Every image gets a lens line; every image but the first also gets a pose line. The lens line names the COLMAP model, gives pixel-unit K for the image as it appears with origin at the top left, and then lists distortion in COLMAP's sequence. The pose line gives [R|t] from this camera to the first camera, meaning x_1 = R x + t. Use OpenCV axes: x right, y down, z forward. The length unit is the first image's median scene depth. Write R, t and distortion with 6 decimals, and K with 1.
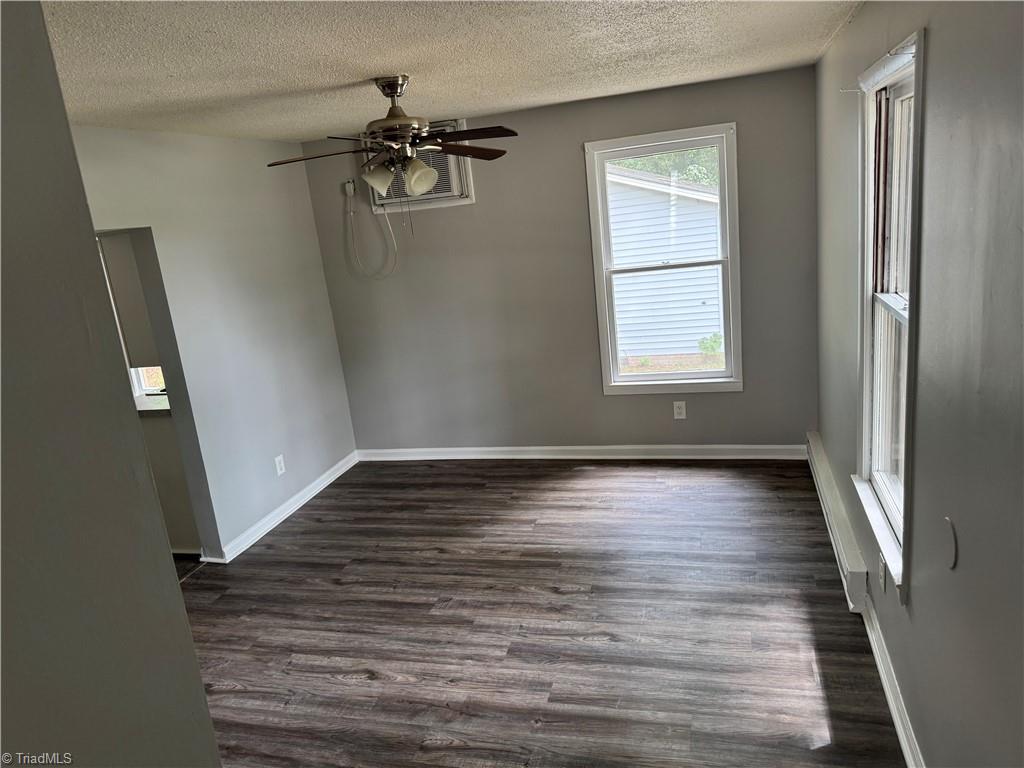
lens RADIAL K [[722.6, 0, 518.3], [0, 722.6, 383.1], [0, 0, 1]] dist [0.075602, -0.095478]
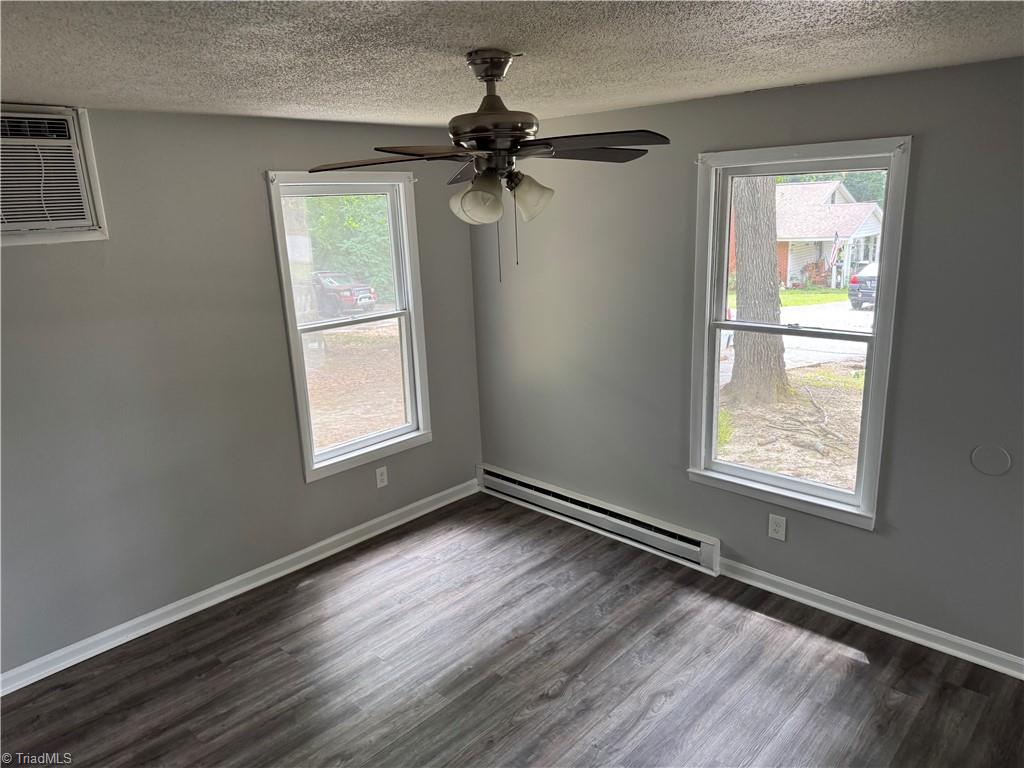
lens RADIAL K [[722.6, 0, 518.3], [0, 722.6, 383.1], [0, 0, 1]] dist [0.075602, -0.095478]
pose [[0.466915, -0.132123, 0.874376, -0.497733], [0.198729, 0.979161, 0.041836, -0.085670], [-0.861683, 0.154230, 0.483441, 0.428298]]
